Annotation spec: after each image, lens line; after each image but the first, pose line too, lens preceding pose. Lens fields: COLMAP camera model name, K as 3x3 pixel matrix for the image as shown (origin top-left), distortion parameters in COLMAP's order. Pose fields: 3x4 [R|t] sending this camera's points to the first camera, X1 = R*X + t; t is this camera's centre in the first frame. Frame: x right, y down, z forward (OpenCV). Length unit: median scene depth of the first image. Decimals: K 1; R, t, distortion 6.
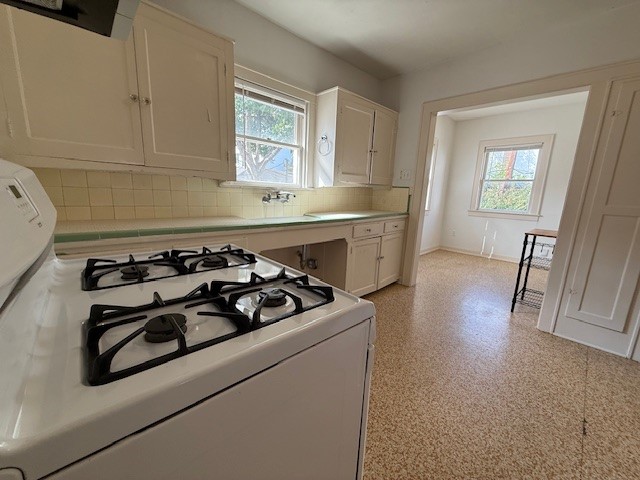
lens RADIAL K [[256.5, 0, 318.5], [0, 256.5, 238.2], [0, 0, 1]] dist [0.005033, -0.000079]
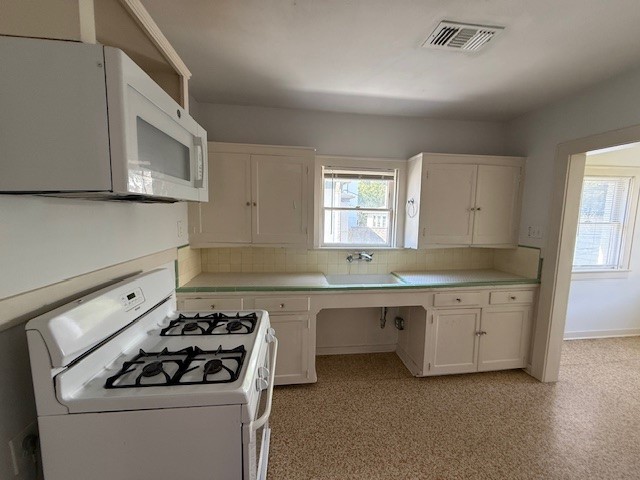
lens RADIAL K [[256.5, 0, 321.3], [0, 256.5, 238.3], [0, 0, 1]] dist [0.005033, -0.000079]
pose [[0.817937, 0.030397, -0.574504, 0.314300], [-0.095869, 0.991842, -0.084012, -0.122380], [0.567264, 0.123793, 0.814178, -0.017014]]
